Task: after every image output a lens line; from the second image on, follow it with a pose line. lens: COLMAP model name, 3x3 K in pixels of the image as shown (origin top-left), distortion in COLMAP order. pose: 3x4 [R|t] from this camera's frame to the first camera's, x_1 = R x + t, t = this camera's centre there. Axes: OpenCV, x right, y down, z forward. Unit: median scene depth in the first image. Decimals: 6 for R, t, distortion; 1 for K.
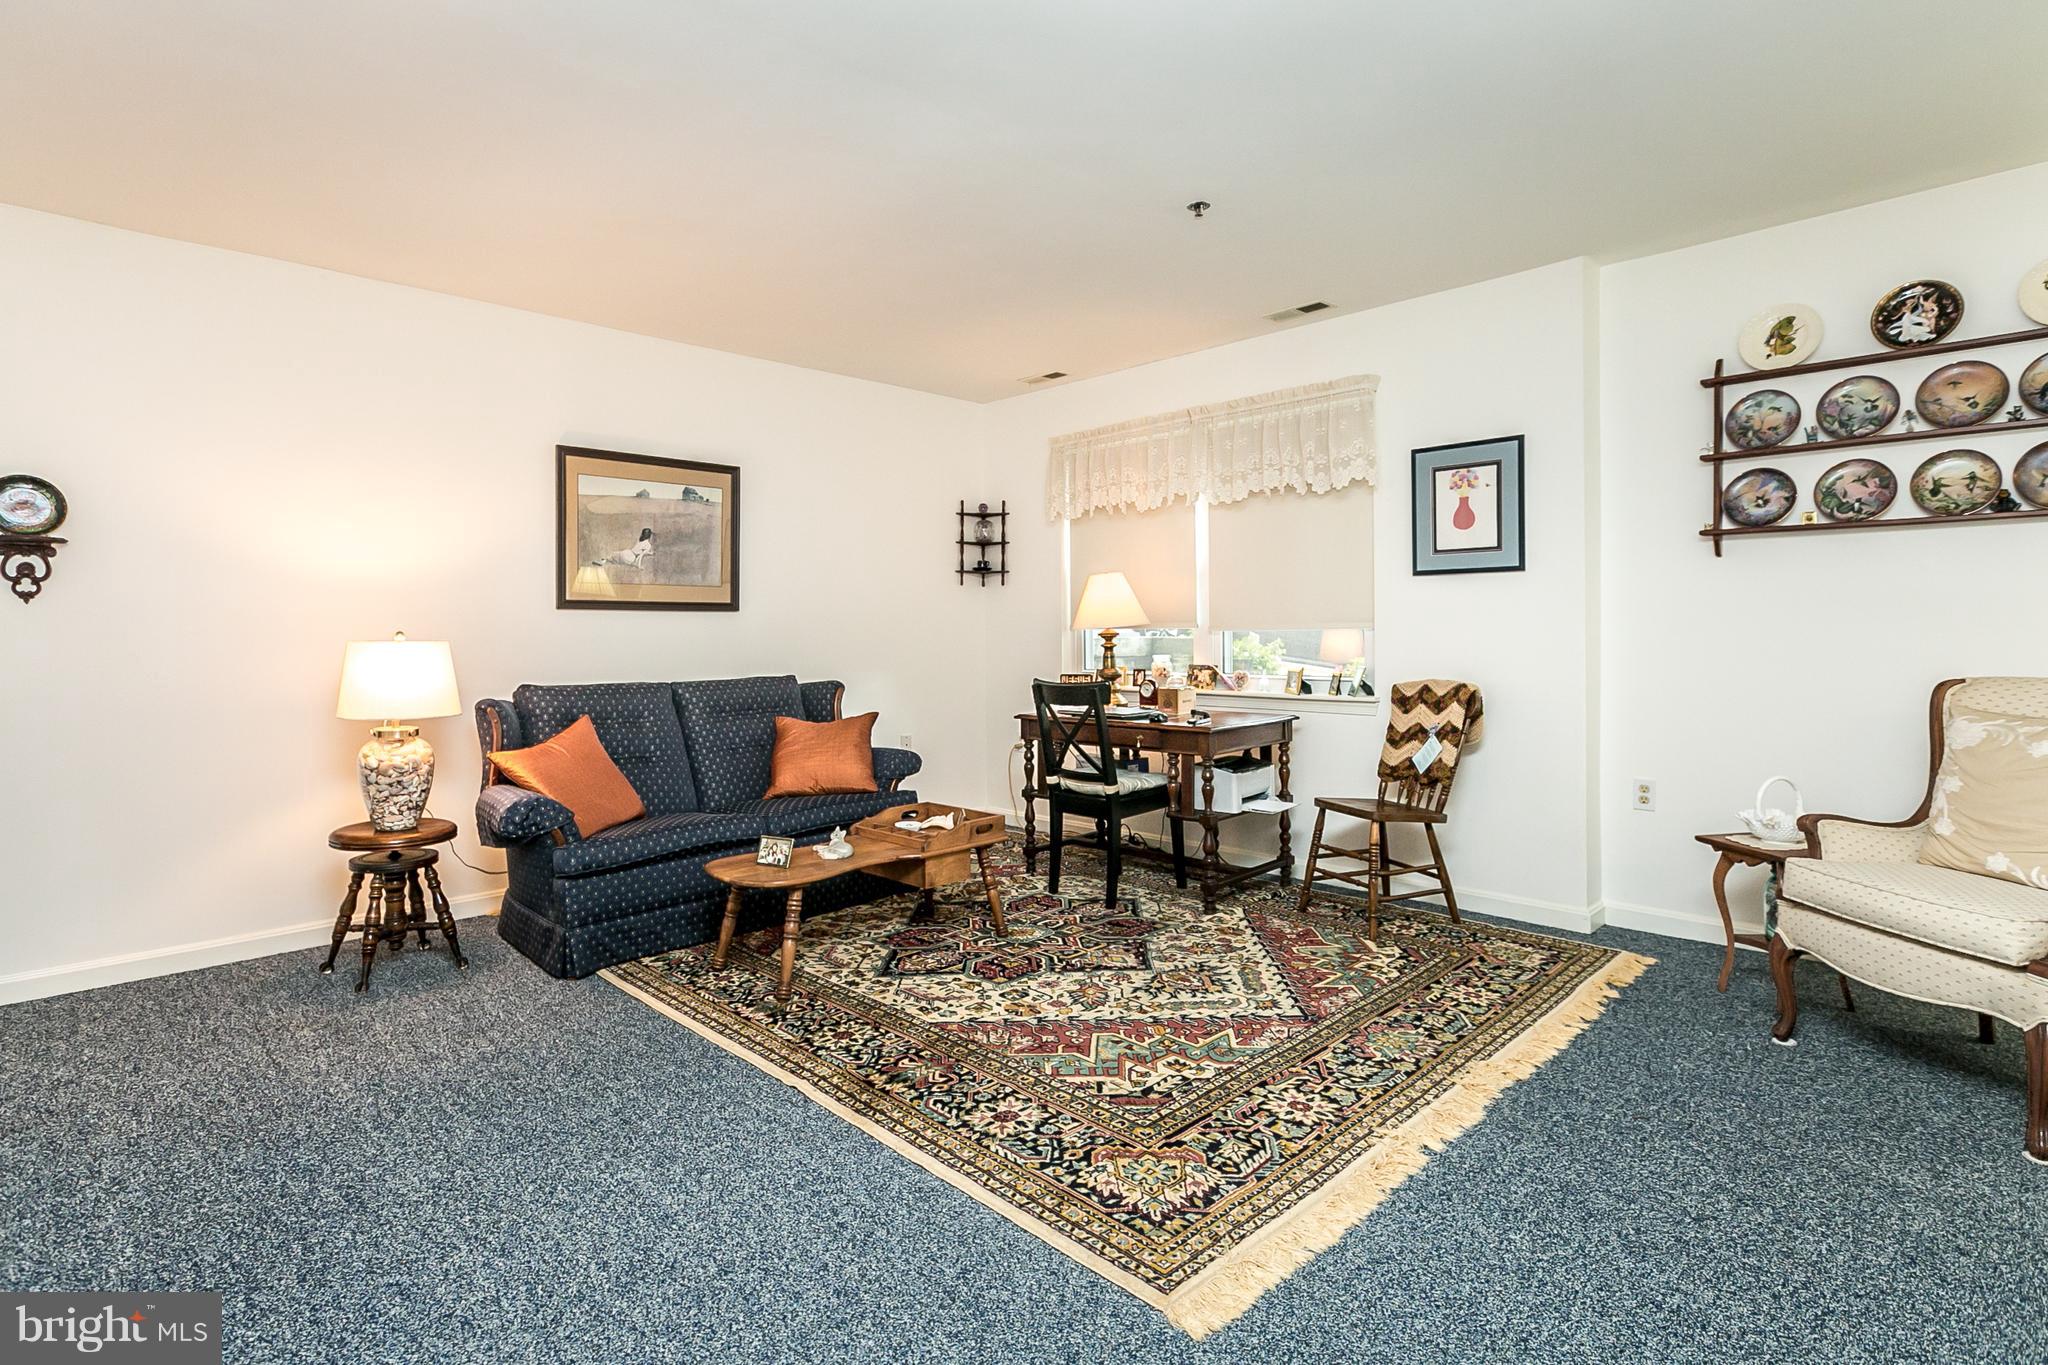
lens RADIAL K [[1007.7, 0, 1019.2], [0, 1007.7, 659.8], [0, 0, 1]] dist [-0.005836, -0.001362]
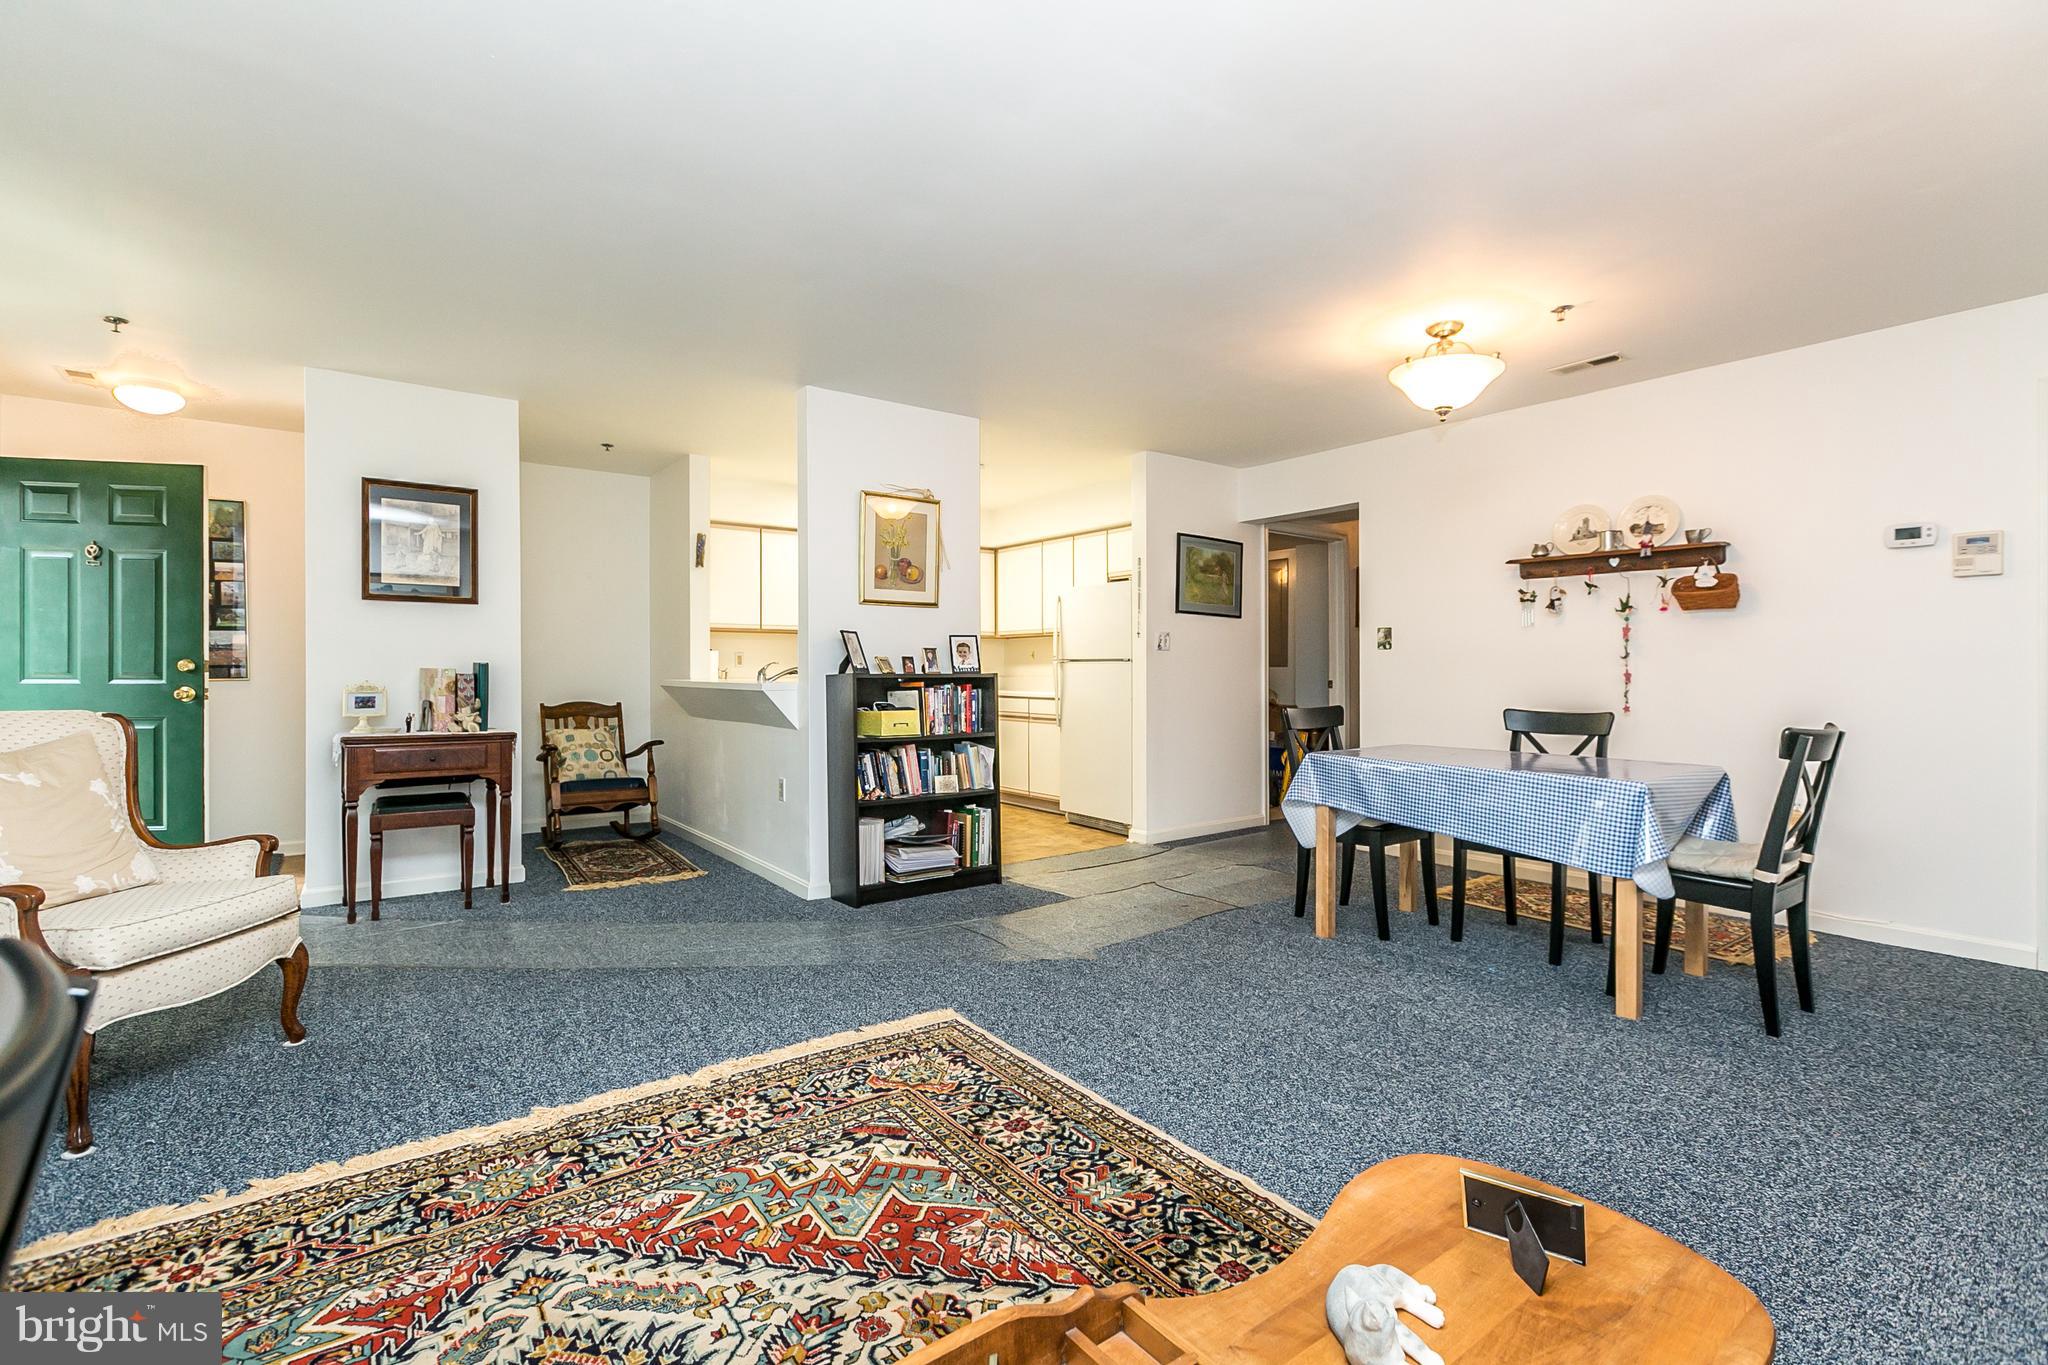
lens RADIAL K [[917.3, 0, 1027.7], [0, 917.3, 670.6], [0, 0, 1]] dist [0.001936, -0.001966]
pose [[-0.992282, 0.010732, 0.123536, -0.105711], [0.014011, 0.999571, 0.025702, -0.026693], [-0.123207, 0.027235, -0.992007, 1.396530]]
